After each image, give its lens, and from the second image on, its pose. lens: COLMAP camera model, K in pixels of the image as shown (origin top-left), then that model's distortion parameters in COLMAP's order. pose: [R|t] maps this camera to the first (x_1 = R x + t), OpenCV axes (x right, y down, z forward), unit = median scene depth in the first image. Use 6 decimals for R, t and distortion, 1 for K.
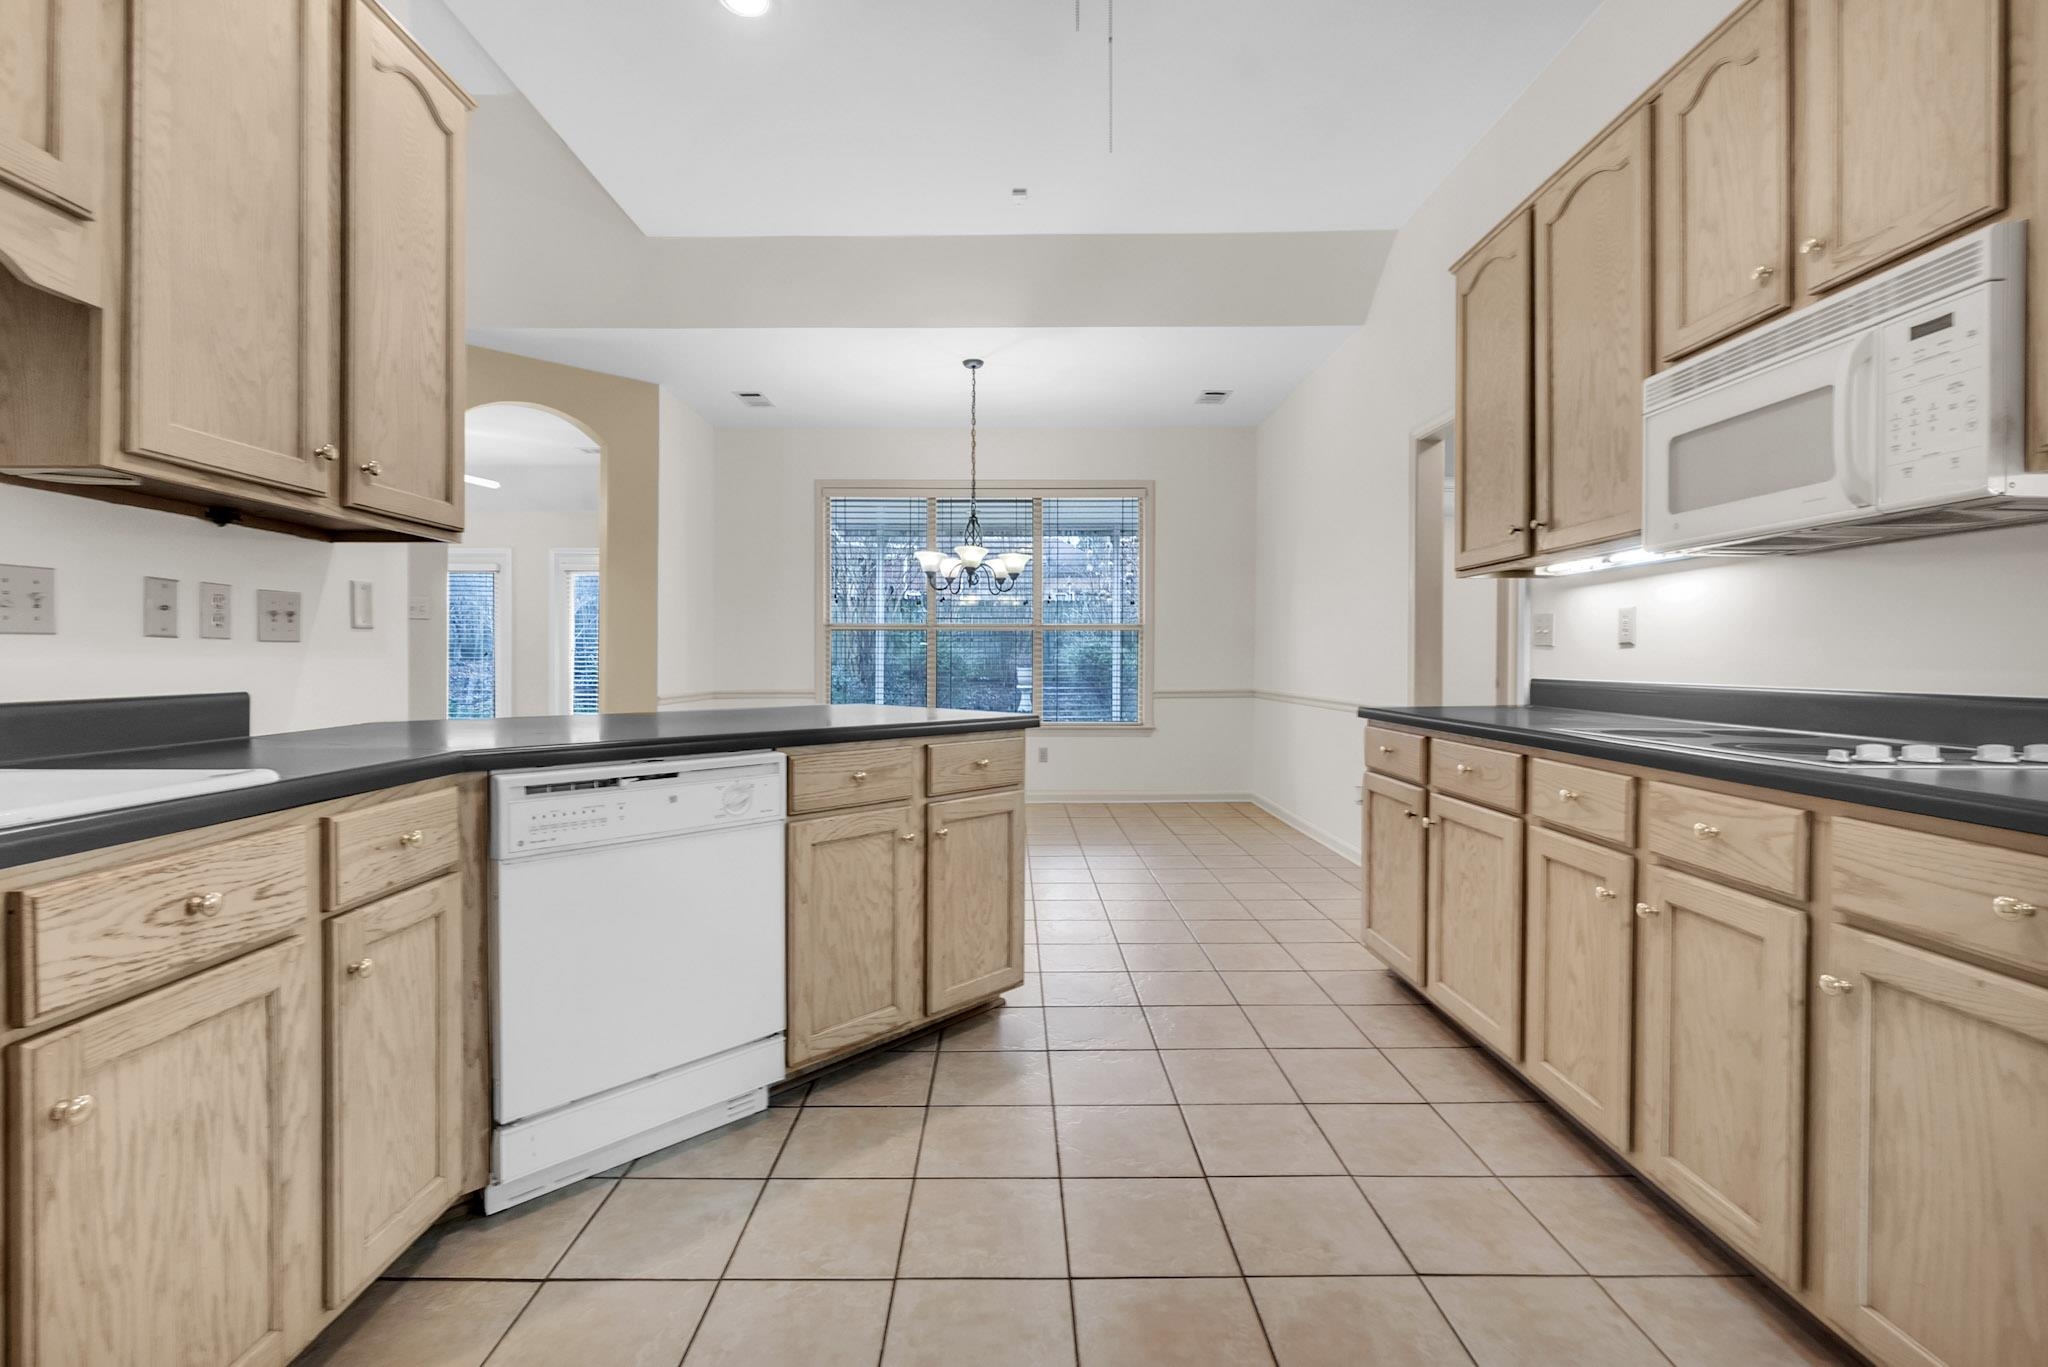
lens RADIAL K [[895.4, 0, 1020.8], [0, 895.4, 662.4], [0, 0, 1]] dist [-0.002273, -0.000018]
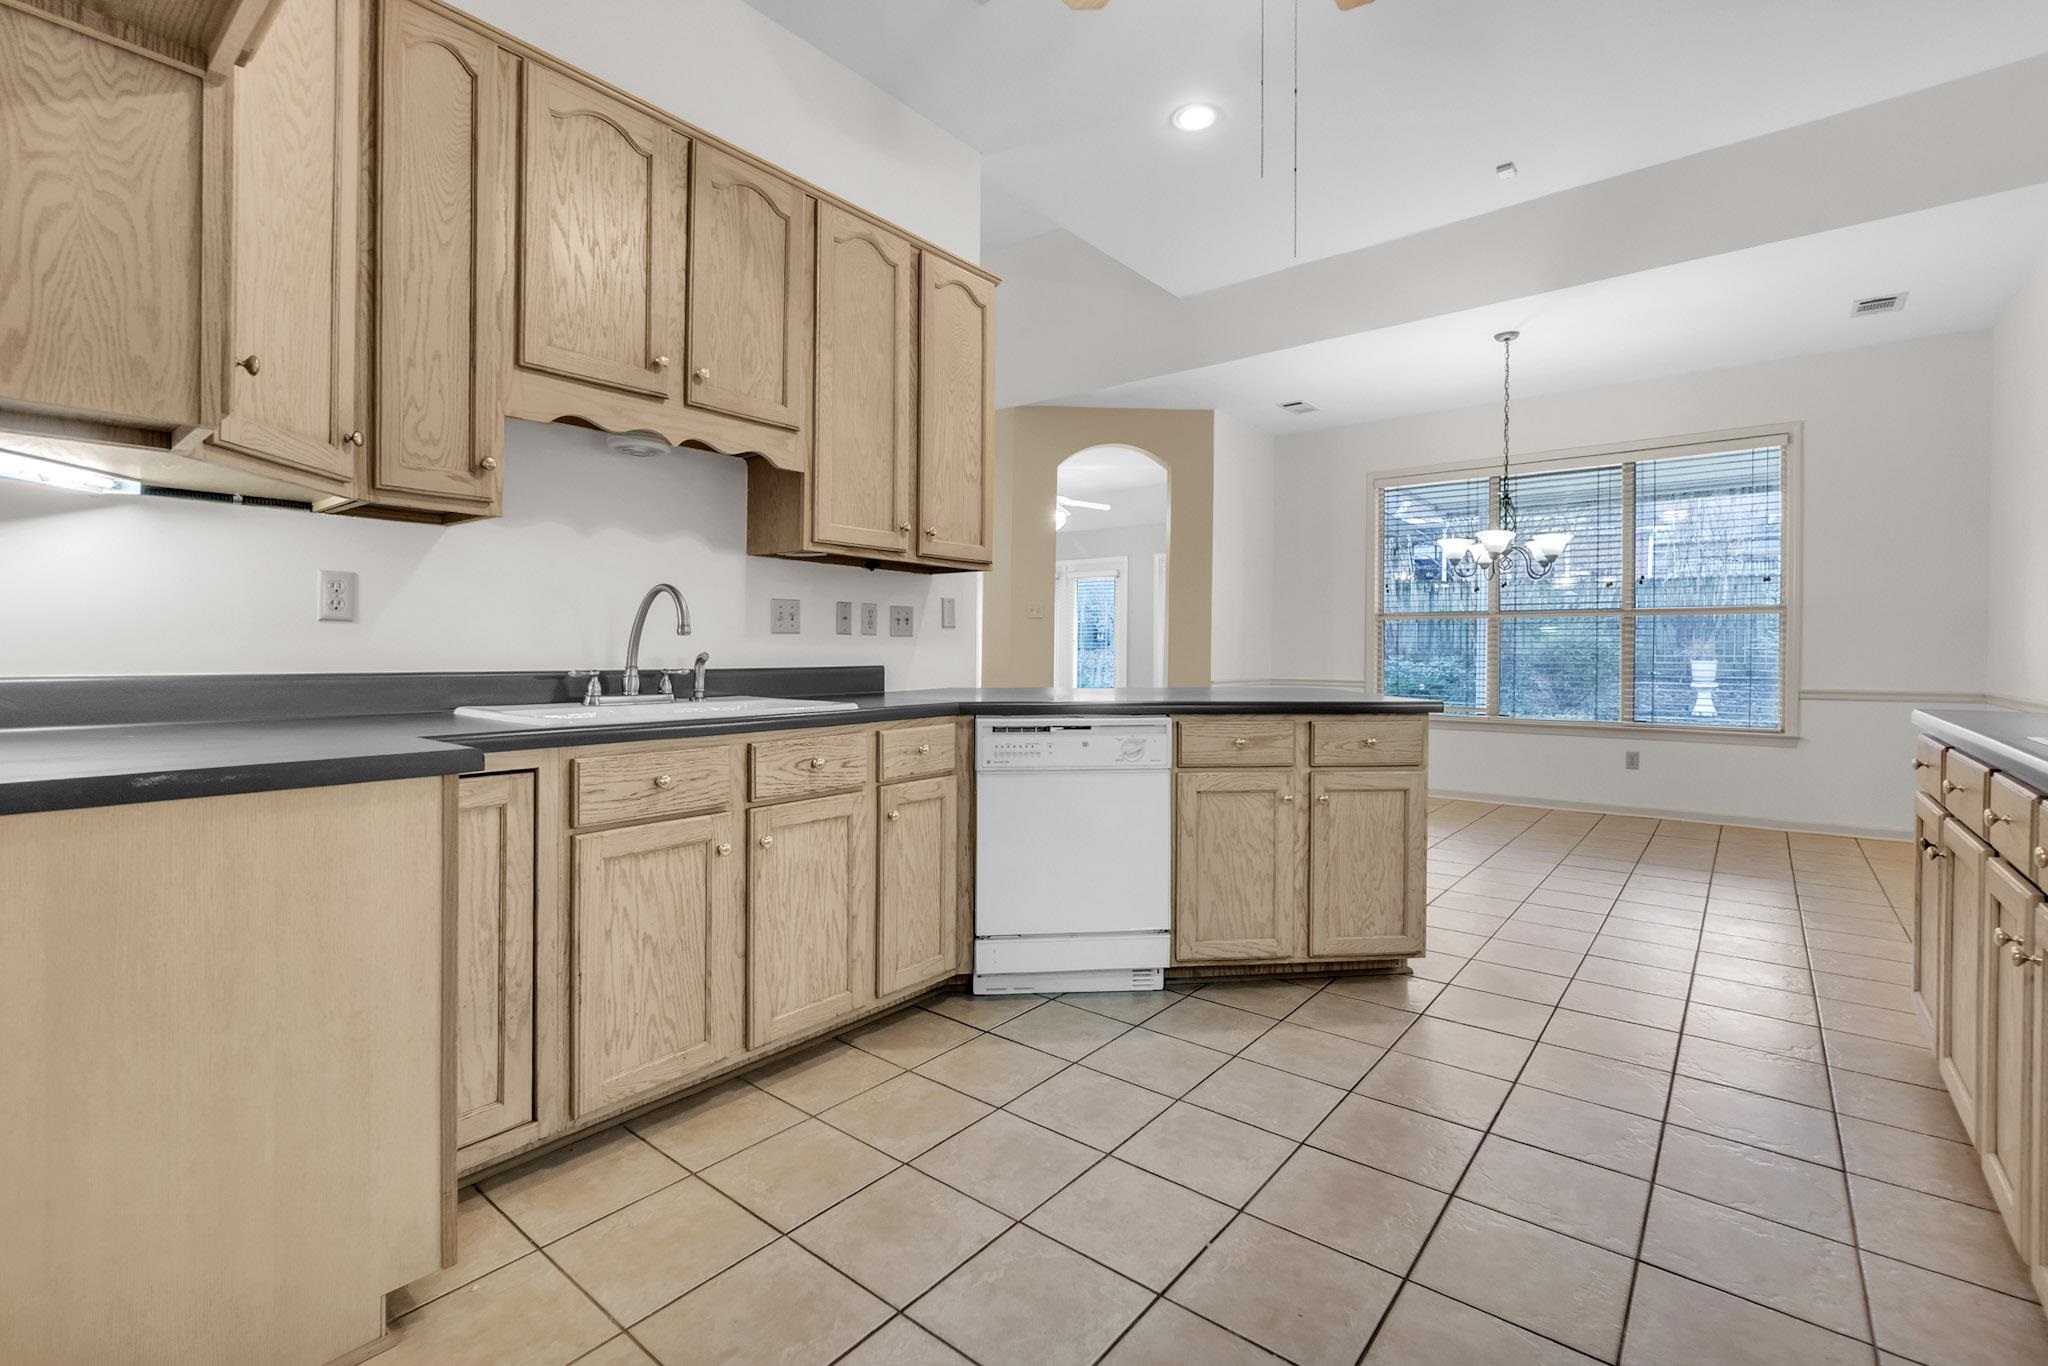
lens RADIAL K [[912.9, 0, 1012.6], [0, 912.9, 643.0], [0, 0, 1]] dist [-0.005709, -0.000614]
pose [[0.766851, -0.001907, -0.641822, 0.450469], [-0.005091, 0.999946, -0.009054, 0.004378], [0.641805, 0.010211, 0.766800, -0.191186]]
